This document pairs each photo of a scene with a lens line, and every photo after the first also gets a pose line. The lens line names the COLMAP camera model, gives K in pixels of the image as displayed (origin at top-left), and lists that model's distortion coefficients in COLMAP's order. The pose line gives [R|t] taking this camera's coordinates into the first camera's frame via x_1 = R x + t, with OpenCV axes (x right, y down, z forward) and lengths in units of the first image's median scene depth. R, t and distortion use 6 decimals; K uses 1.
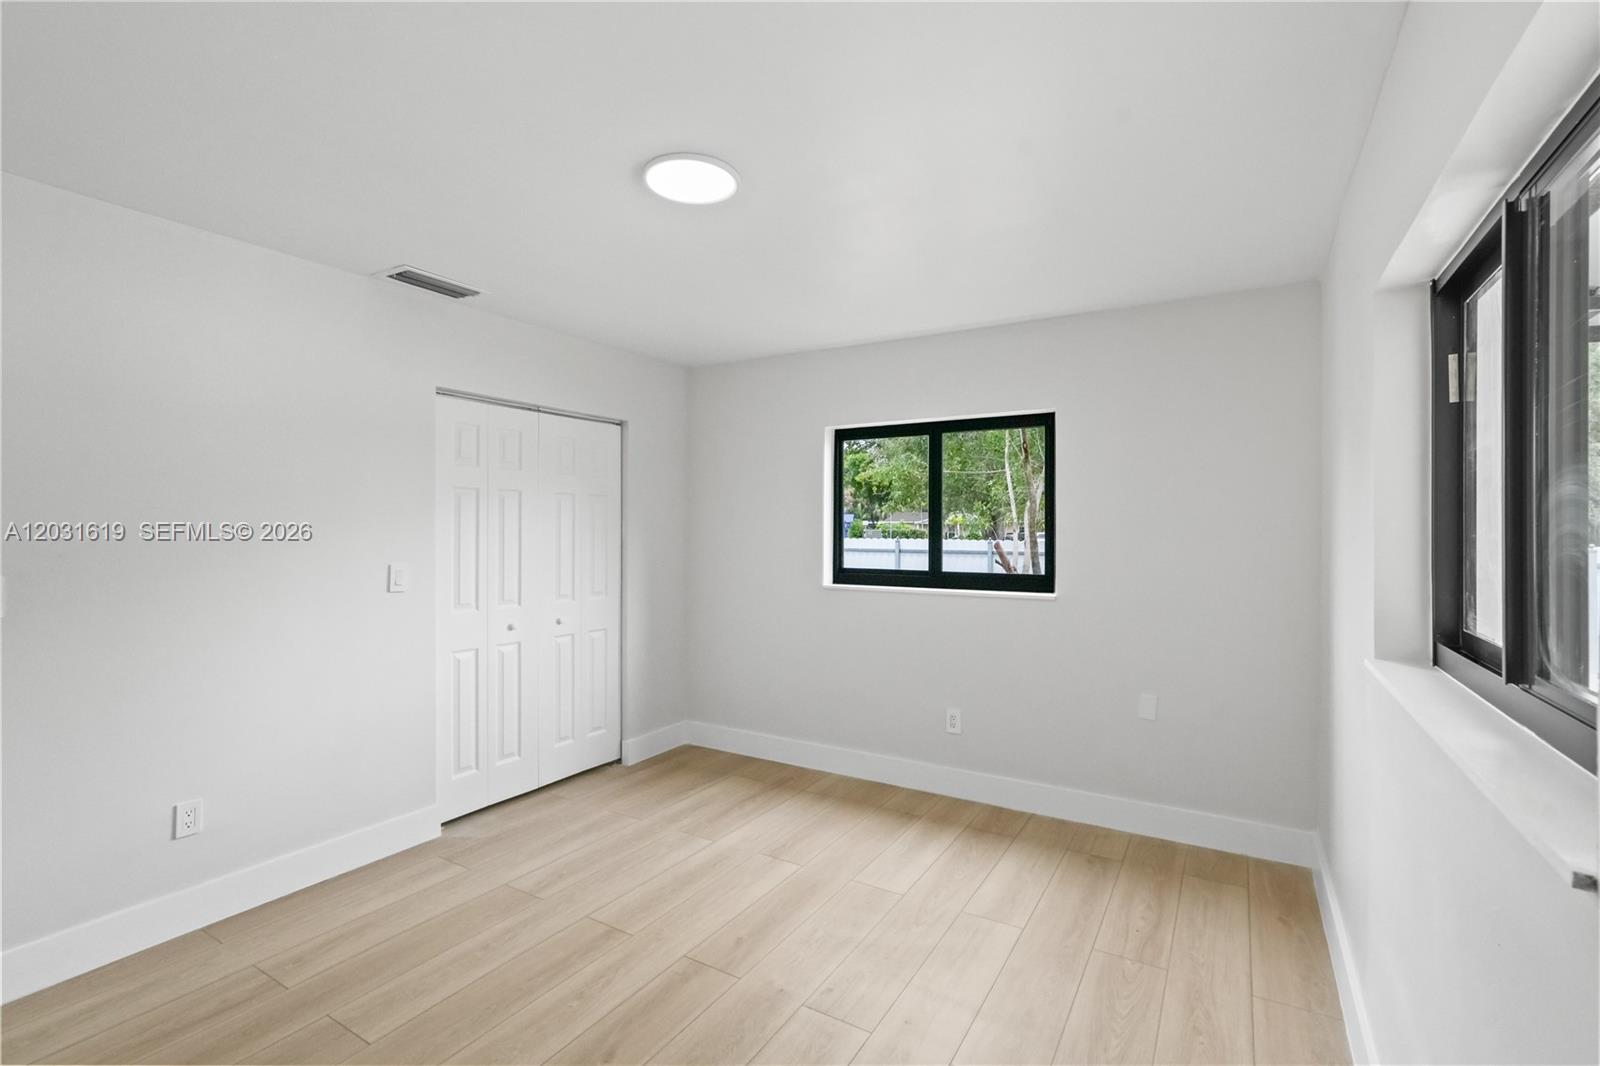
lens RADIAL K [[731.1, 0, 796.4], [0, 731.1, 535.4], [0, 0, 1]] dist [0.001656, 0.002647]
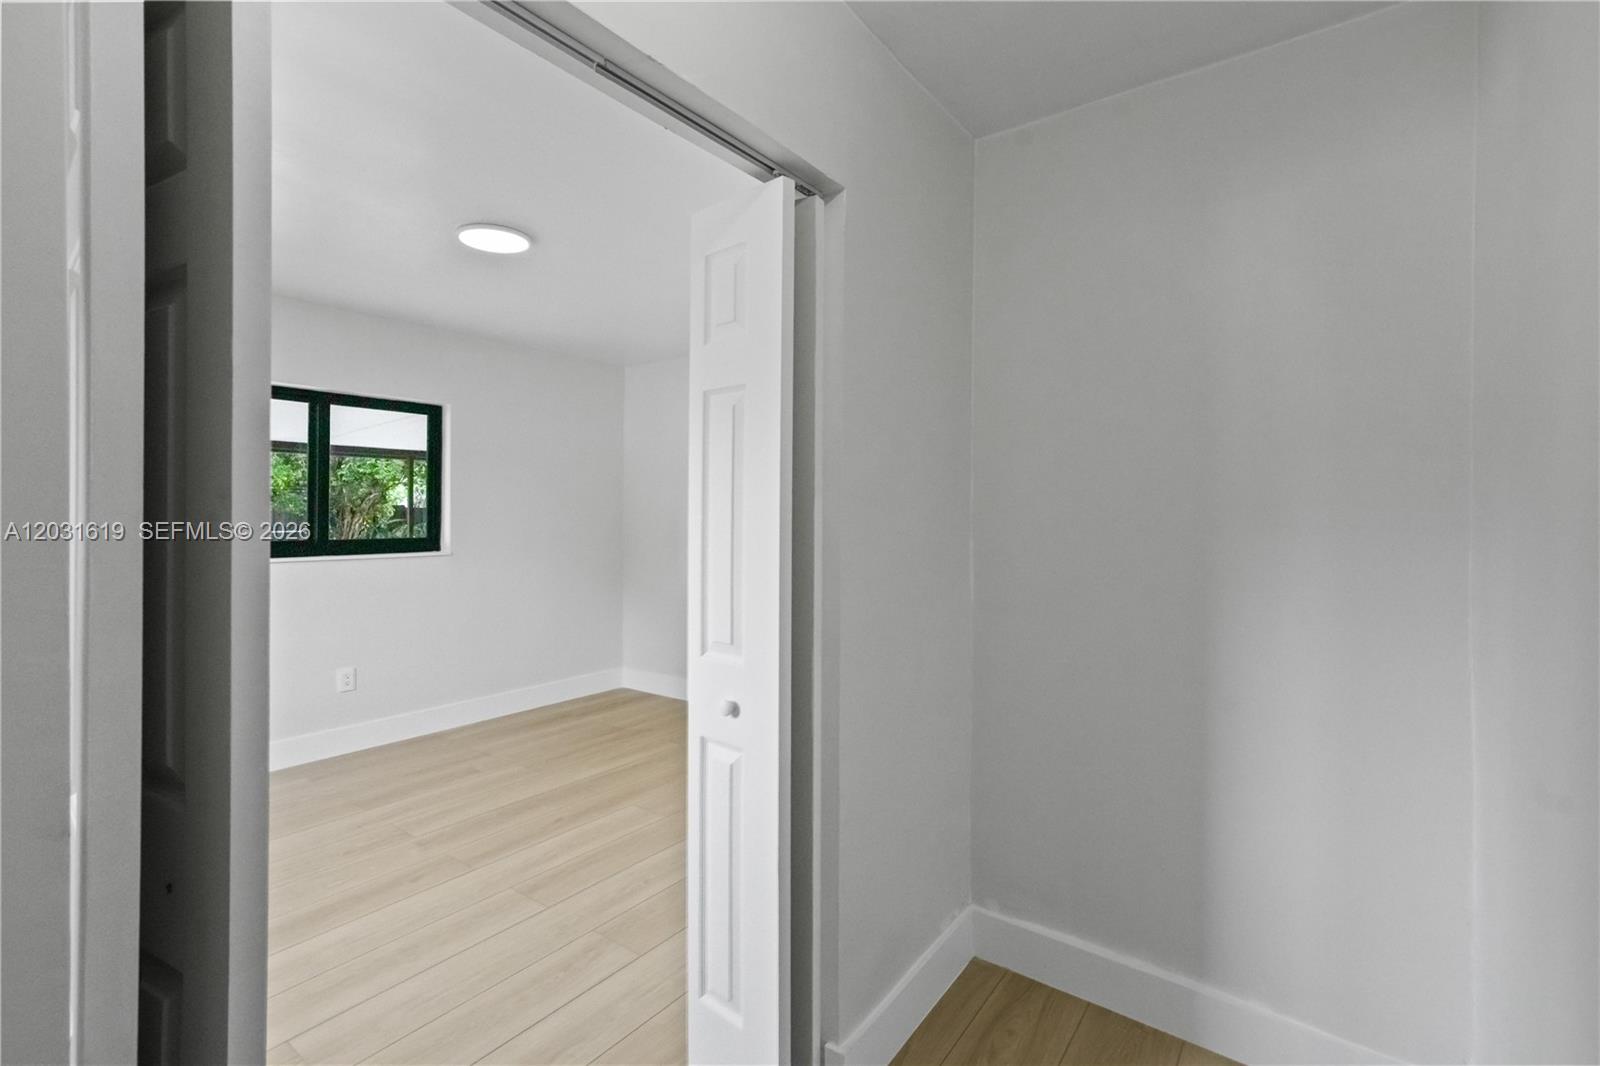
lens RADIAL K [[731.1, 0, 809.7], [0, 731.1, 518.0], [0, 0, 1]] dist [0.001656, 0.002647]
pose [[-0.997146, -0.006009, 0.075258, -0.522525], [-0.005140, 0.999918, 0.011725, 0.011423], [-0.075322, 0.011305, -0.997095, 1.450731]]
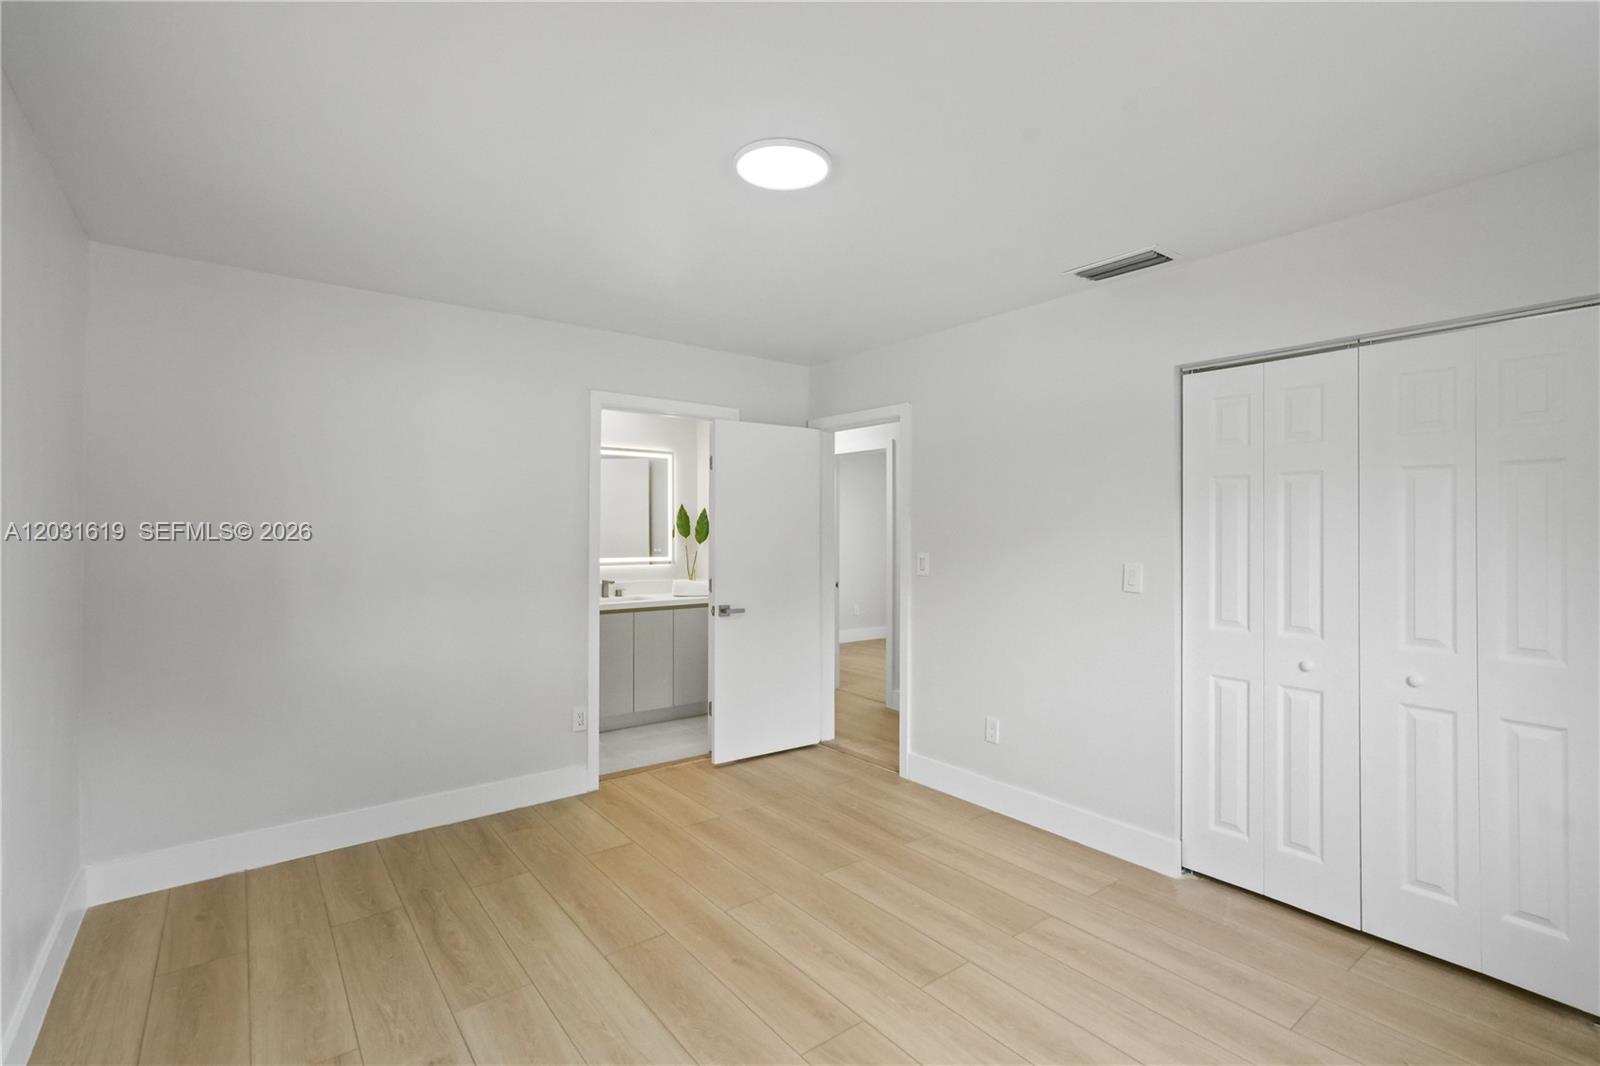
lens RADIAL K [[731.1, 0, 813.5], [0, 731.1, 537.4], [0, 0, 1]] dist [0.001656, 0.002647]
pose [[-0.347023, 0.002545, -0.937853, 0.468392], [-0.011523, 0.999909, 0.006977, 0.001453], [0.937786, 0.013228, -0.346963, 0.861656]]
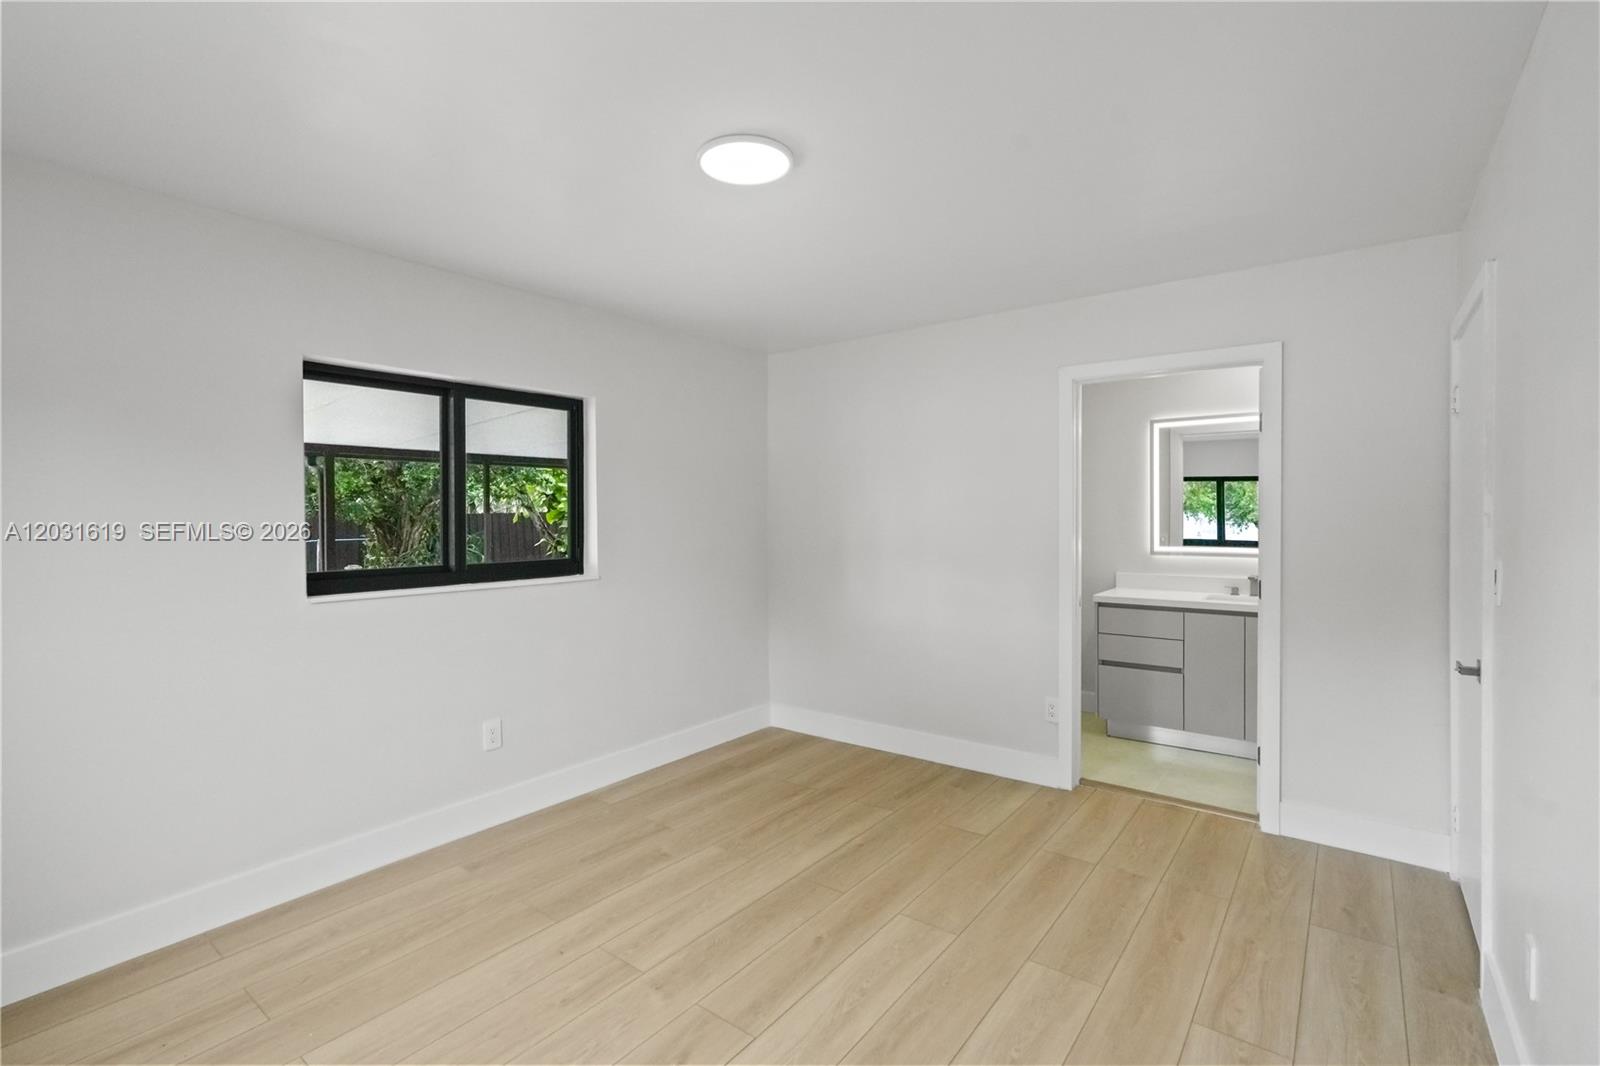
lens RADIAL K [[731.1, 0, 806.5], [0, 731.1, 528.1], [0, 0, 1]] dist [0.001656, 0.002647]
pose [[-0.994974, 0.001597, 0.100118, -0.202460], [0.004168, 0.999667, 0.025471, -0.005604], [-0.100044, 0.025761, -0.994649, 1.243951]]
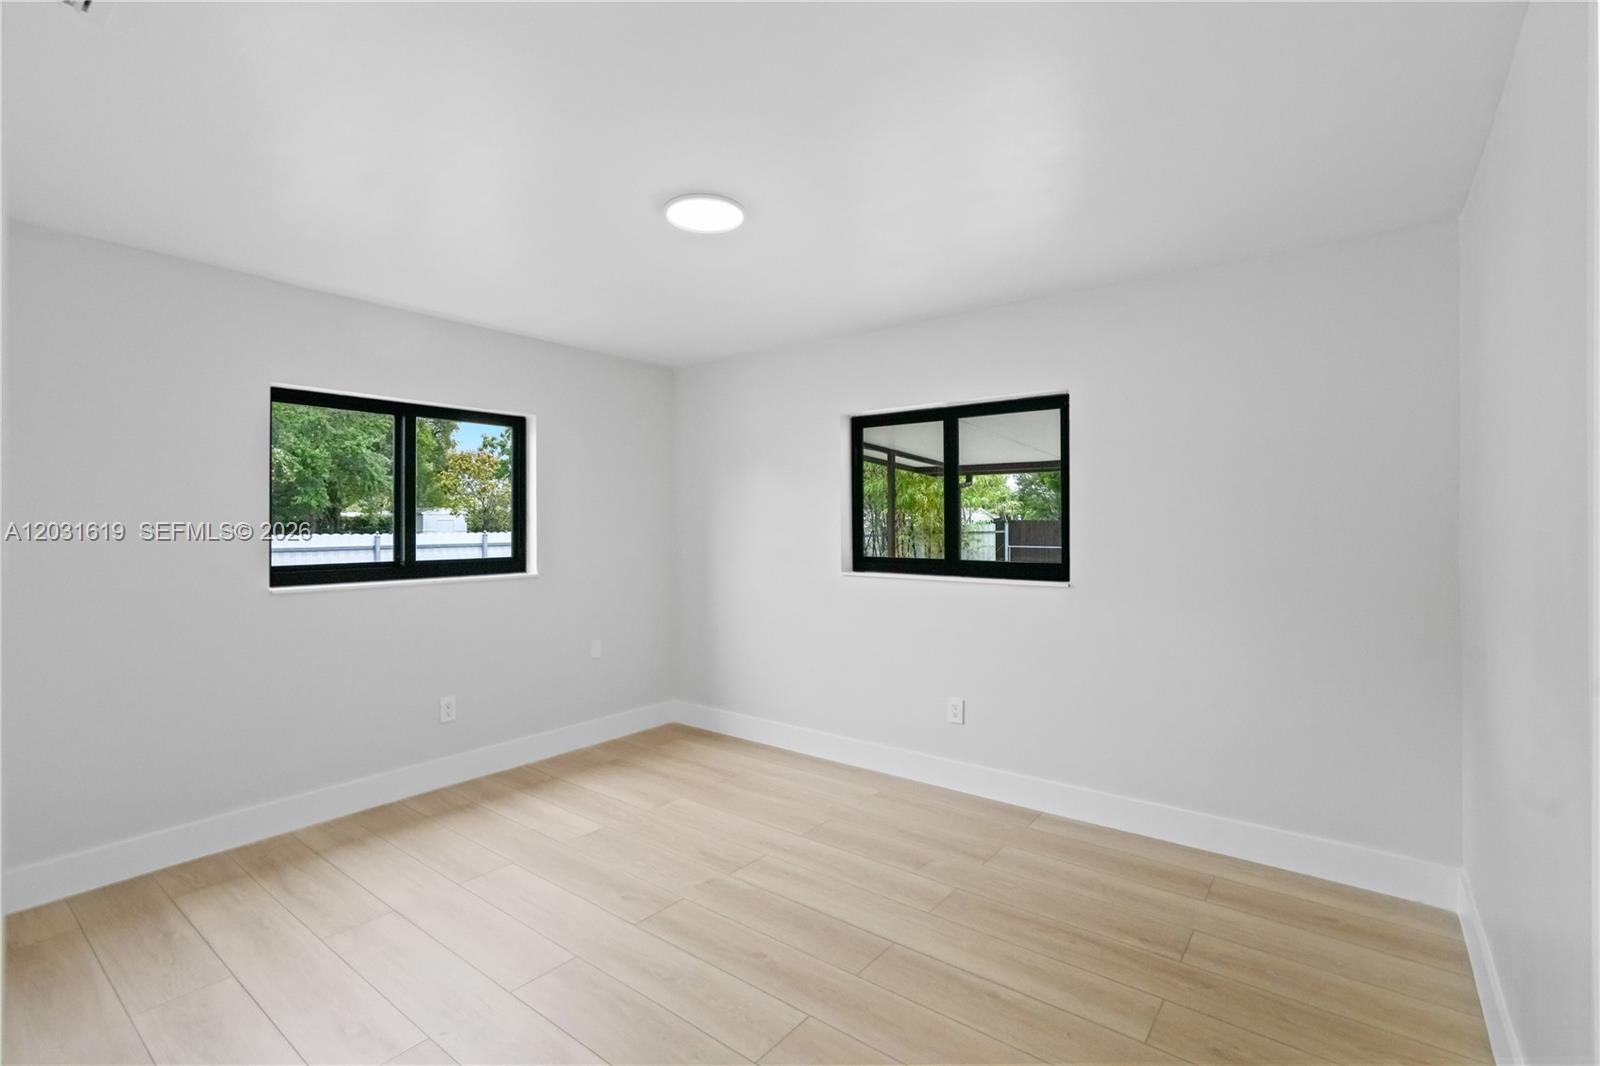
lens RADIAL K [[731.1, 0, 808.0], [0, 731.1, 529.1], [0, 0, 1]] dist [0.001656, 0.002647]
pose [[0.106548, -0.008996, 0.994267, -0.802136], [0.010192, 0.999916, 0.007955, 0.005321], [-0.994255, 0.009286, 0.106631, 0.447548]]
